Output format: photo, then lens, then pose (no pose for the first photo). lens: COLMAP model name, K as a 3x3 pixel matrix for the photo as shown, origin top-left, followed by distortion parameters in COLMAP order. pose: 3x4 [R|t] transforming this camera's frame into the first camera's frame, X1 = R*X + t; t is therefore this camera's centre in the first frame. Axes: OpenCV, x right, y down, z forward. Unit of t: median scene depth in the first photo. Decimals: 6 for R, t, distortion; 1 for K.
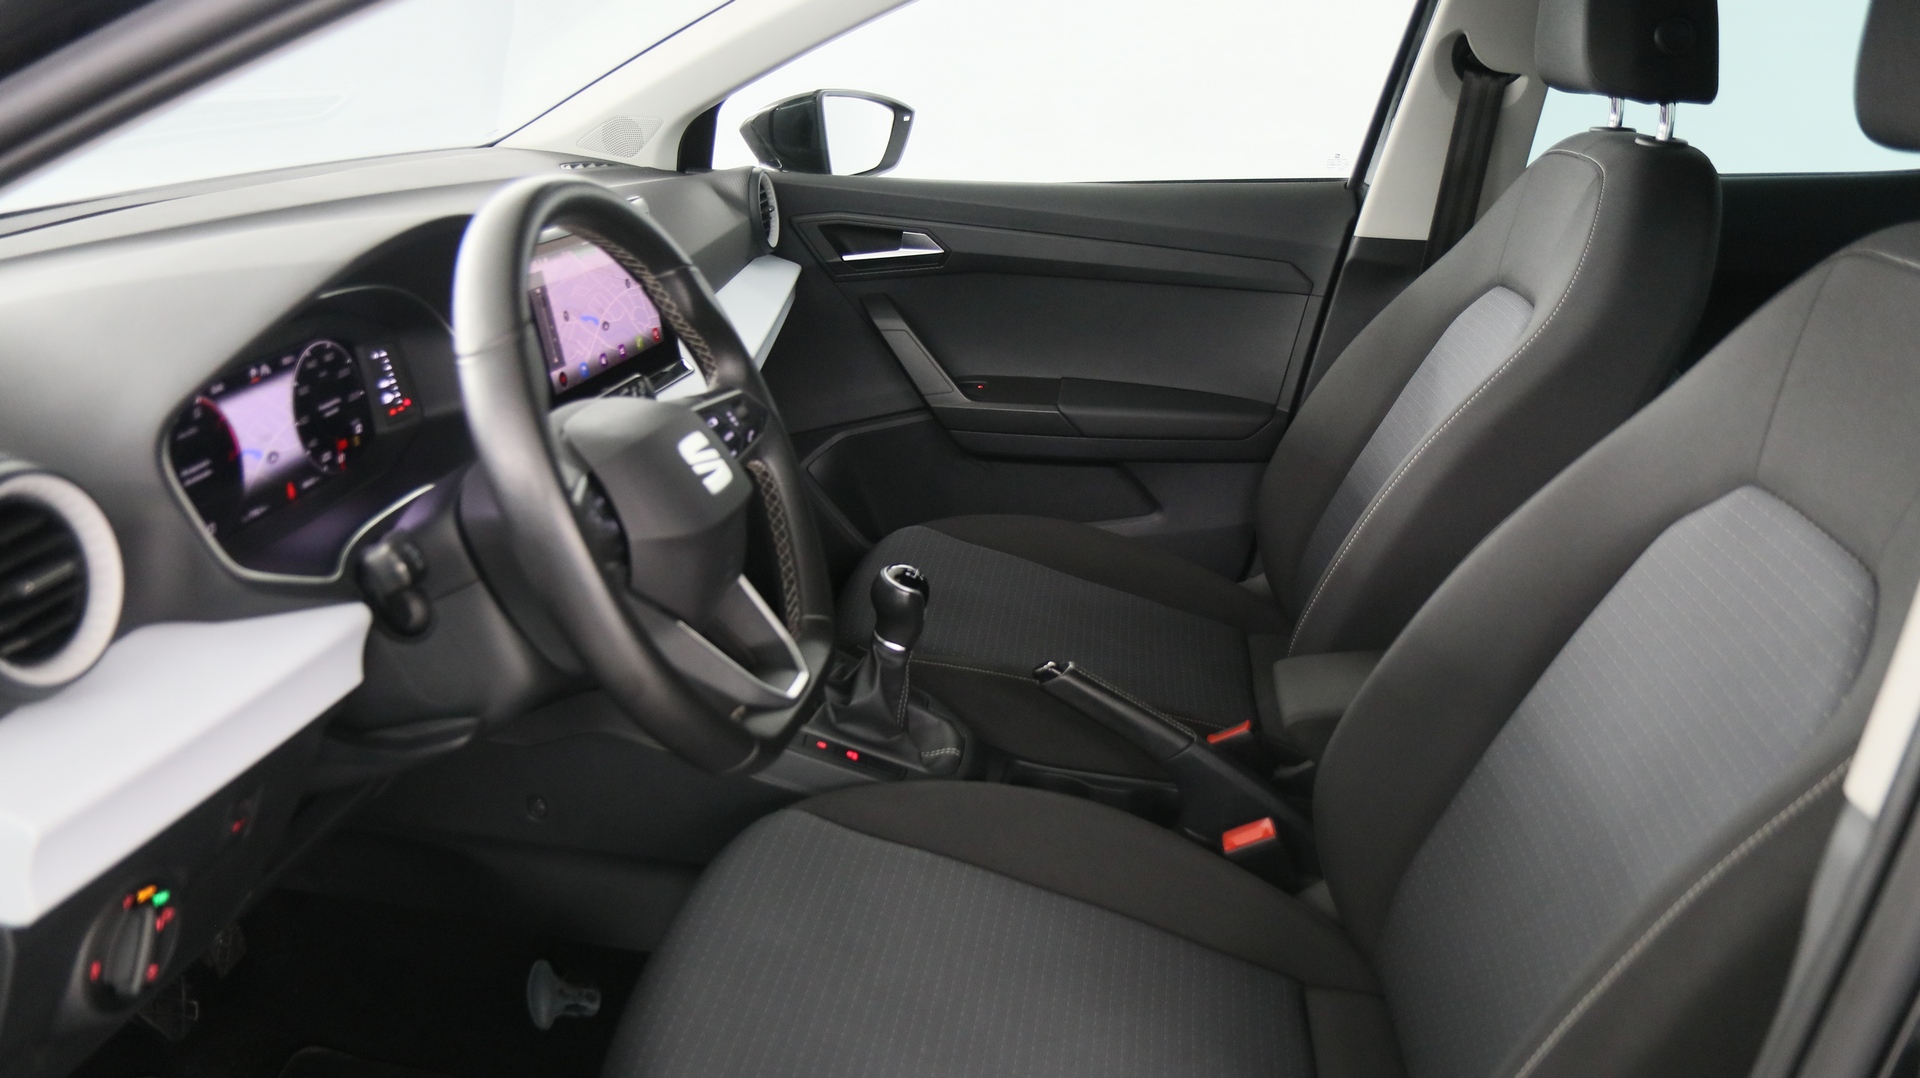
lens RADIAL K [[1452.3, 0, 950.2], [0, 1452.3, 547.6], [0, 0, 1]] dist [-0.029747, 0.033719]
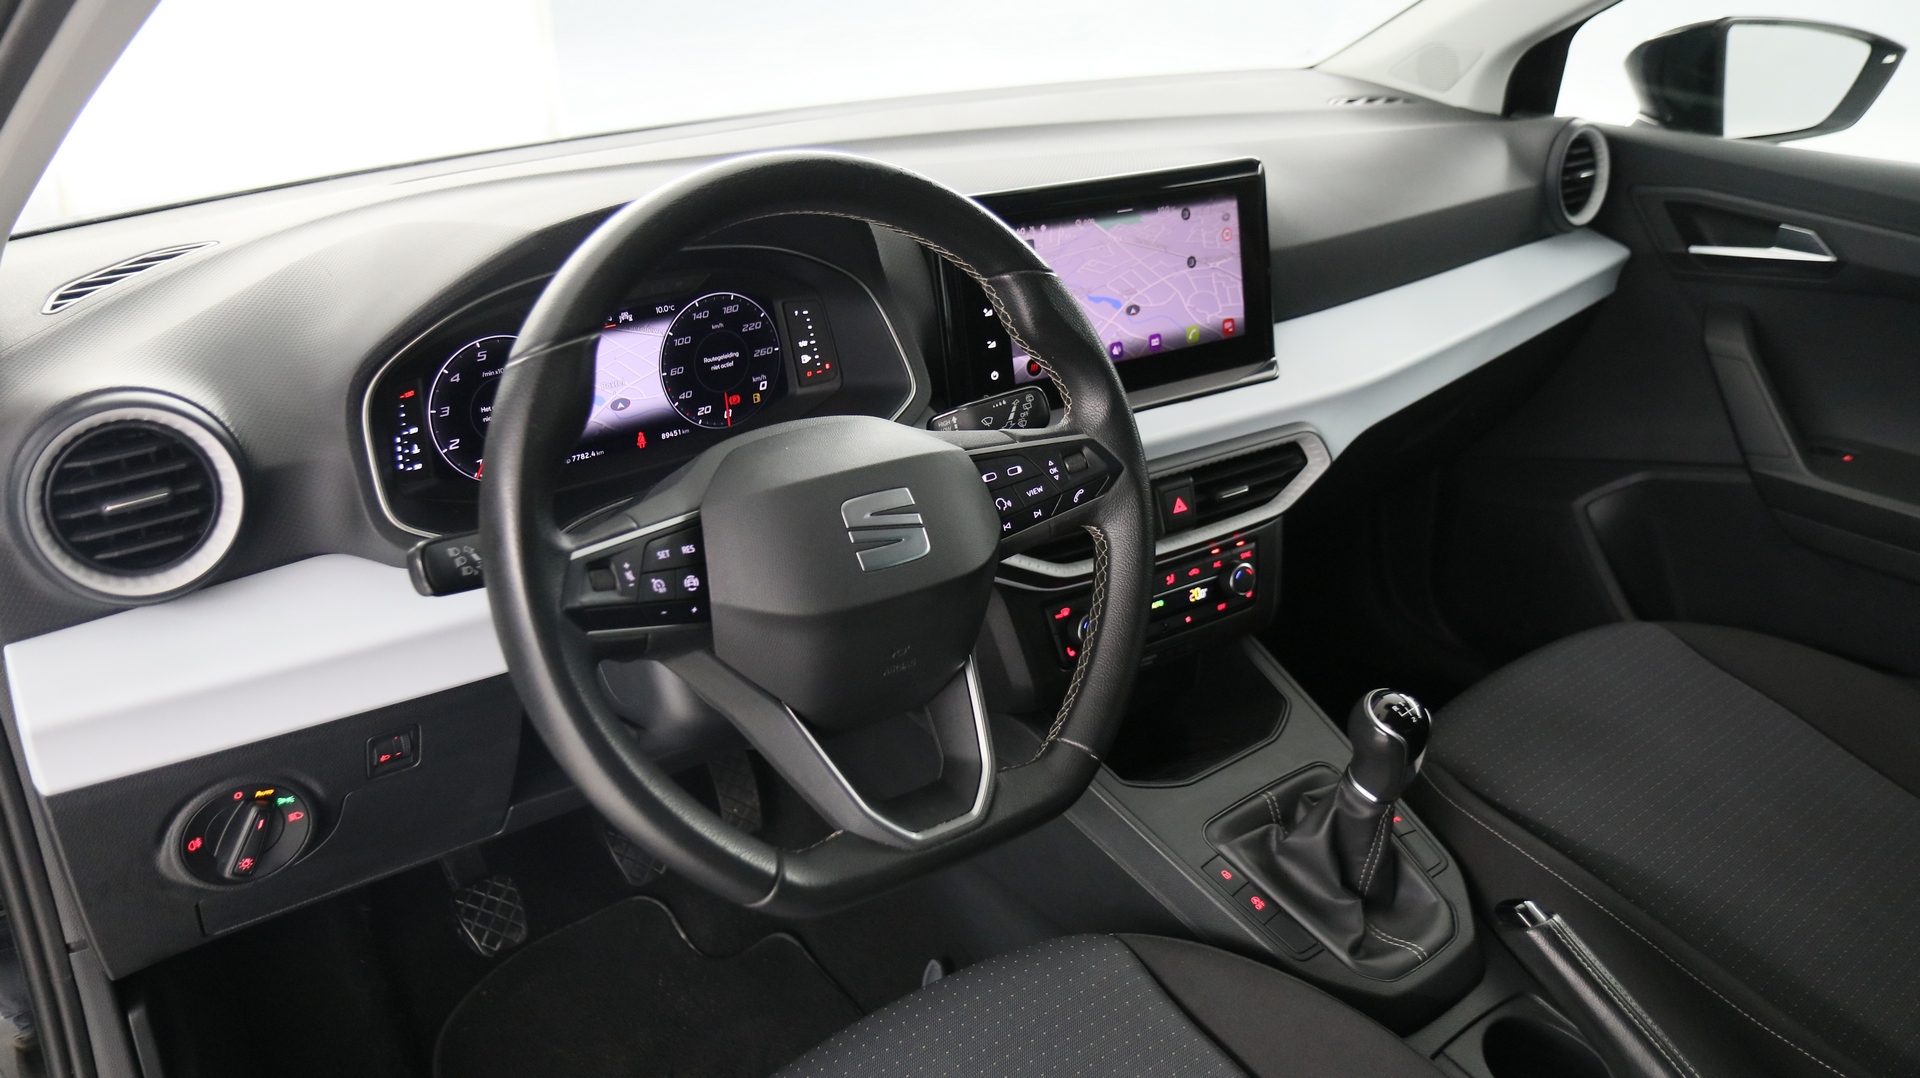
lens RADIAL K [[1452.3, 0, 950.2], [0, 1452.3, 547.6], [0, 0, 1]] dist [-0.029747, 0.033719]
pose [[0.715693, 0.269801, -0.644198, 0.284532], [-0.221543, 0.962437, 0.156954, -0.137214], [0.662346, 0.030386, 0.748582, 0.320538]]
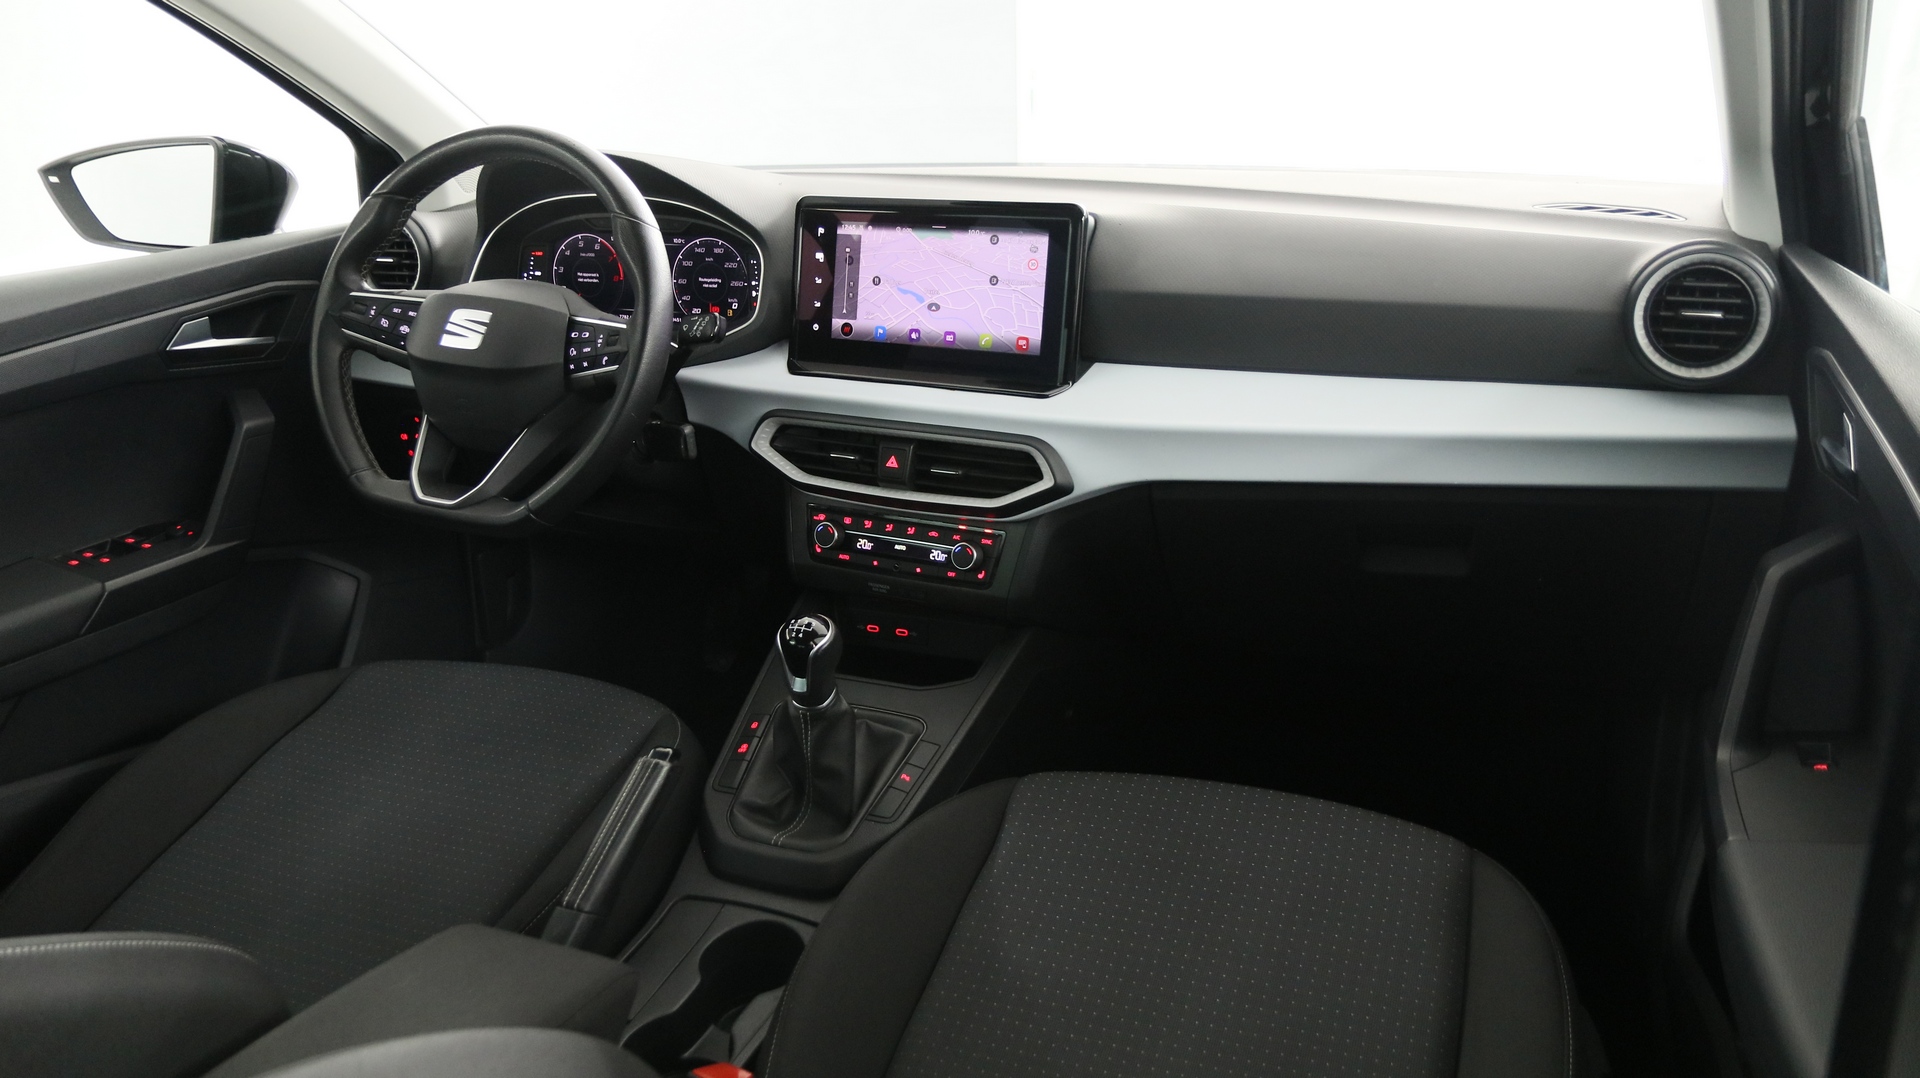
lens RADIAL K [[1452.3, 0, 950.2], [0, 1452.3, 547.6], [0, 0, 1]] dist [-0.029747, 0.033719]
pose [[-0.259087, 0.298551, -0.918554, 0.824693], [-0.321766, 0.870022, 0.373534, -0.423086], [0.910681, 0.392337, -0.129348, 1.292240]]
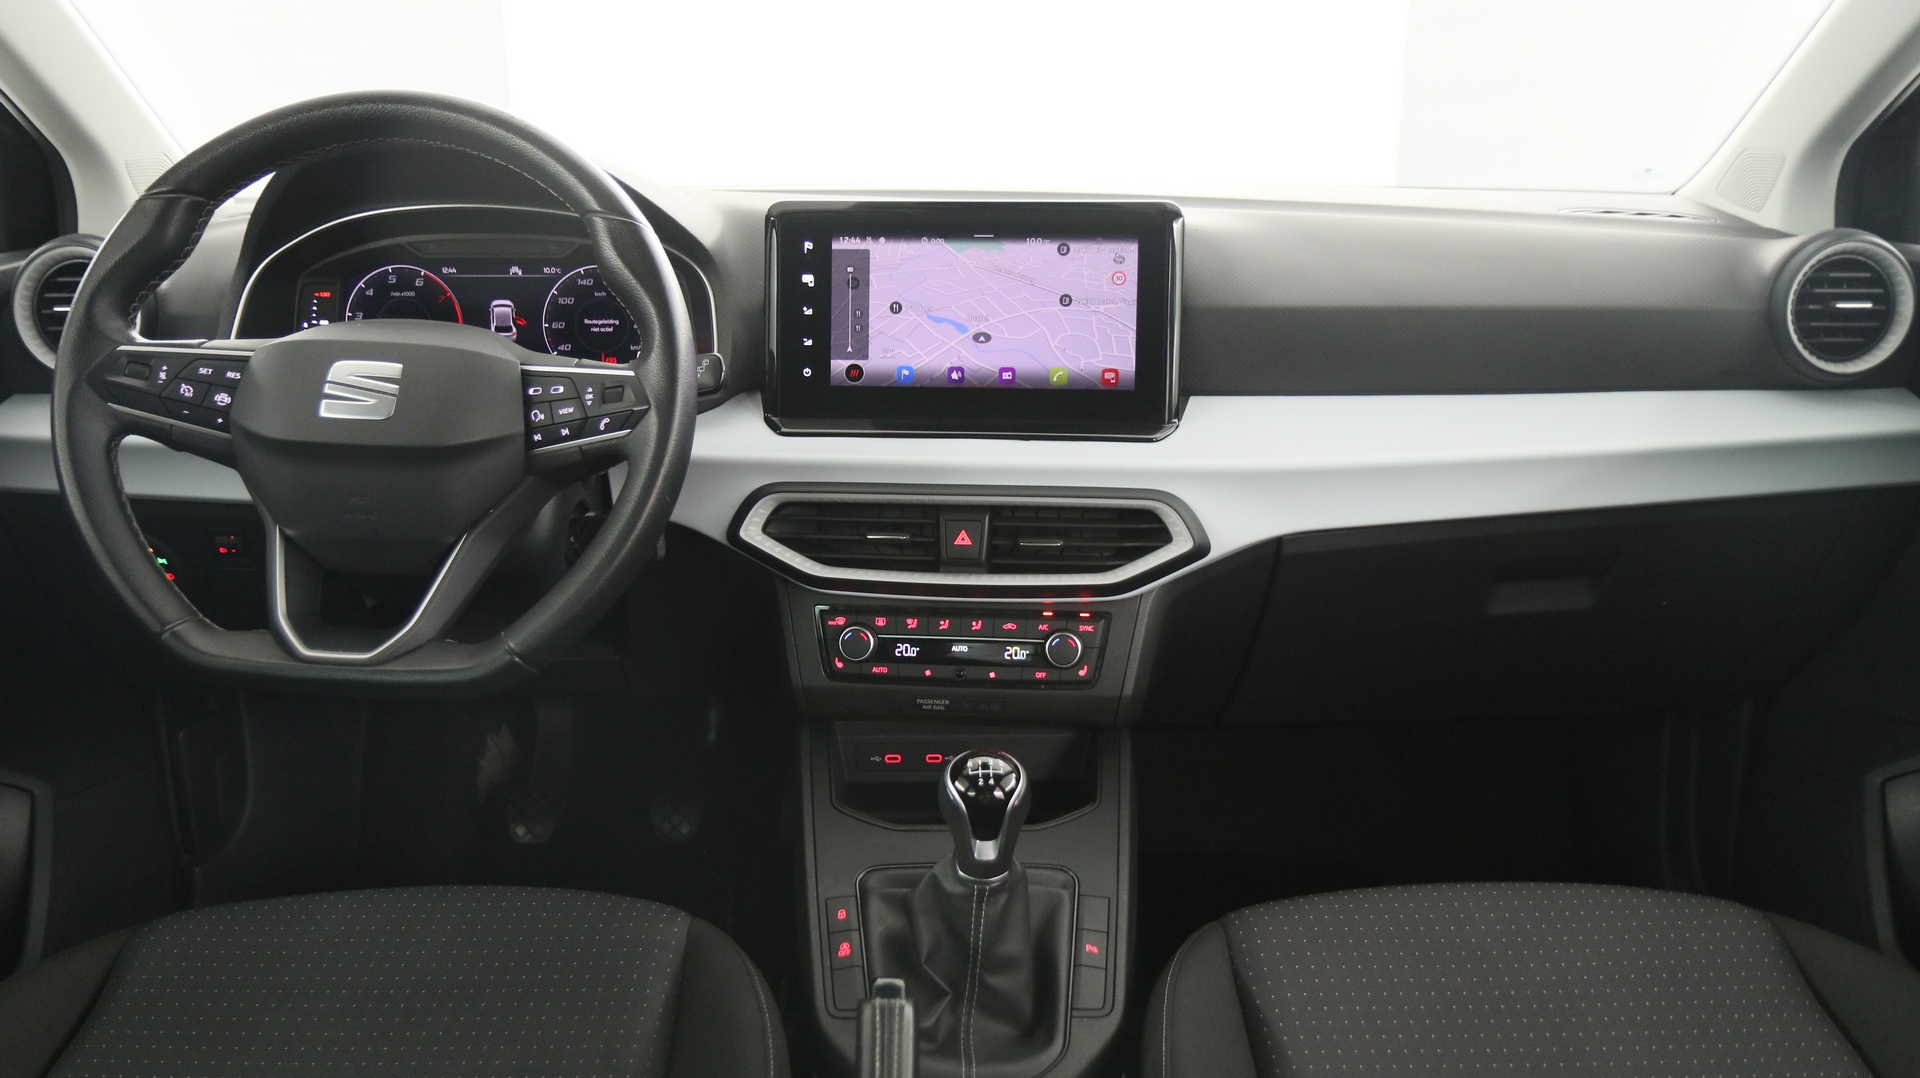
lens RADIAL K [[1452.3, 0, 950.2], [0, 1452.3, 547.6], [0, 0, 1]] dist [-0.029747, 0.033719]
pose [[0.134012, 0.252483, -0.958276, 0.614595], [-0.342279, 0.919280, 0.194342, -0.210057], [0.929992, 0.301953, 0.209615, 0.900762]]
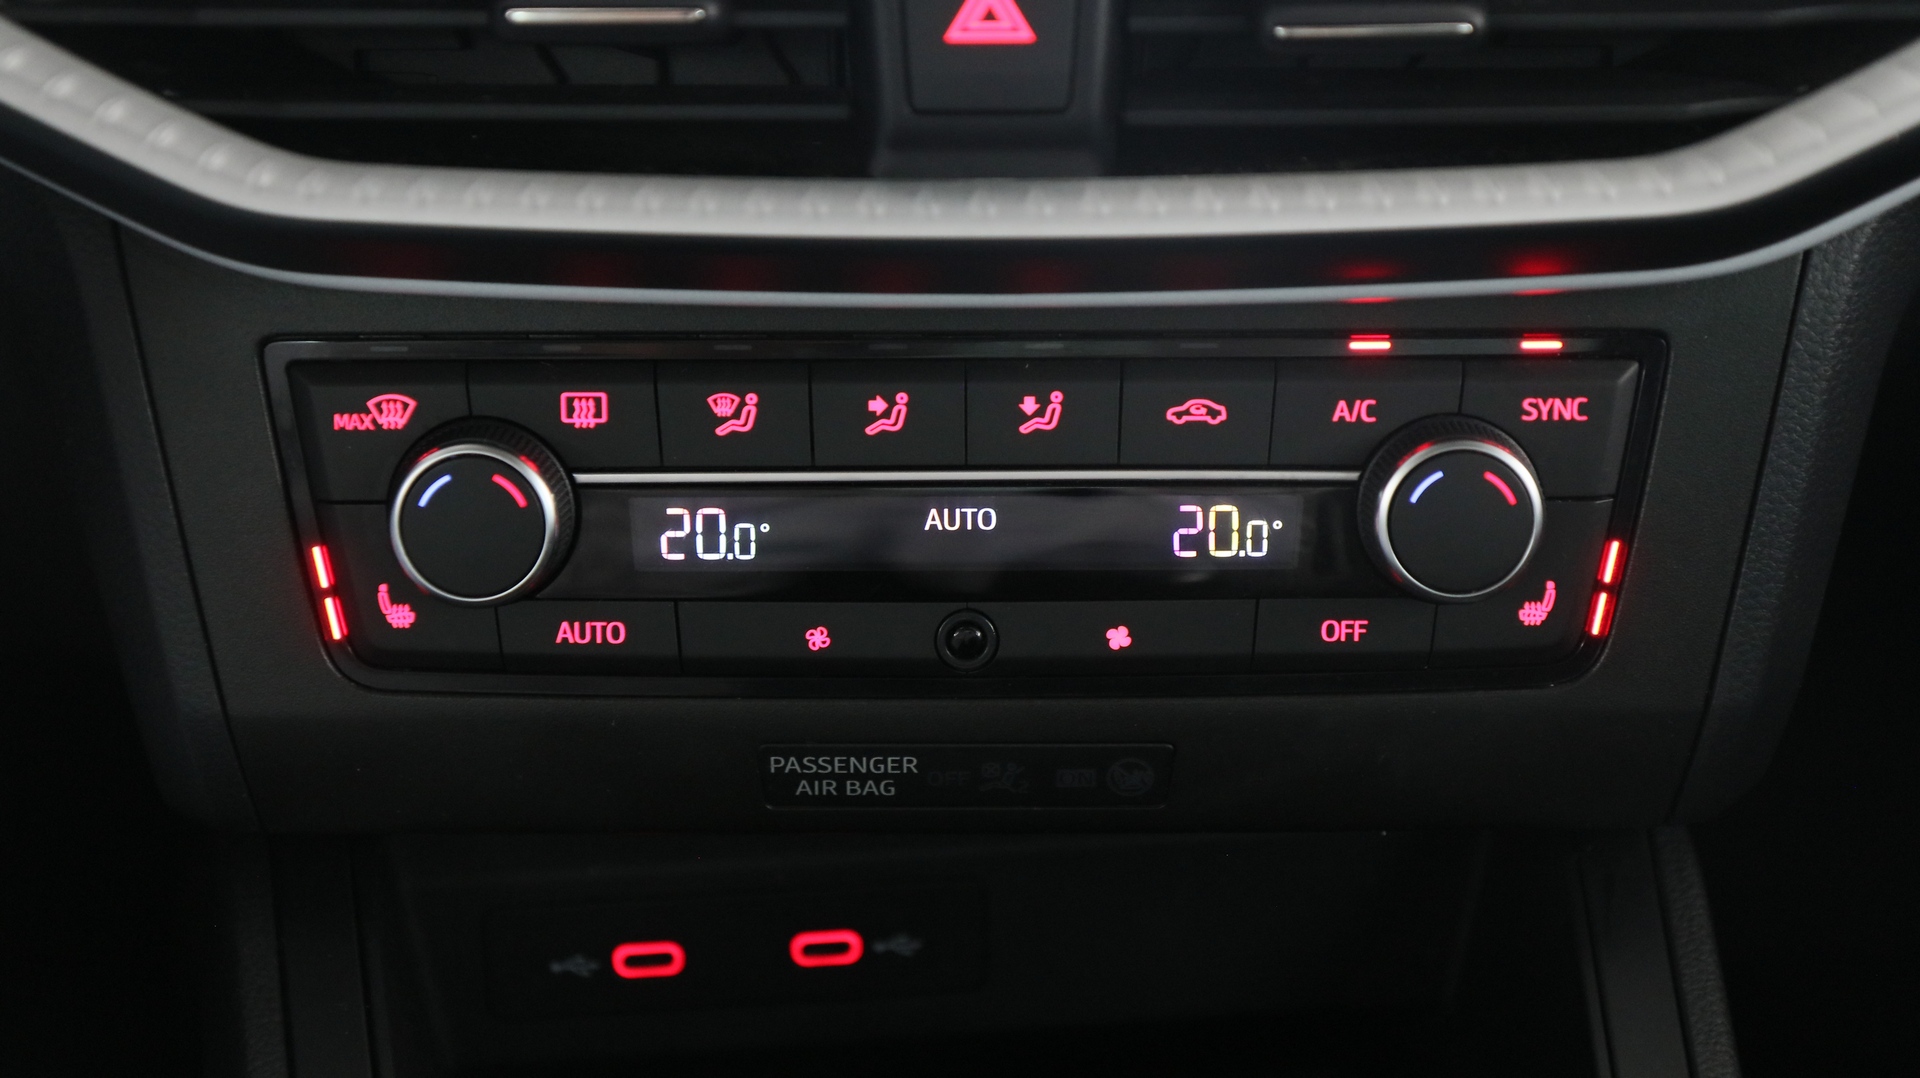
lens RADIAL K [[3473.4, 0, 960.0], [0, 3473.4, 539.0], [0, 0, 1]] dist [-0.023891, -0.056266]
pose [[0.236591, 0.417764, -0.877210, 0.184867], [-0.335676, 0.882395, 0.329698, -0.131365], [0.911782, 0.216455, 0.349000, 0.951952]]
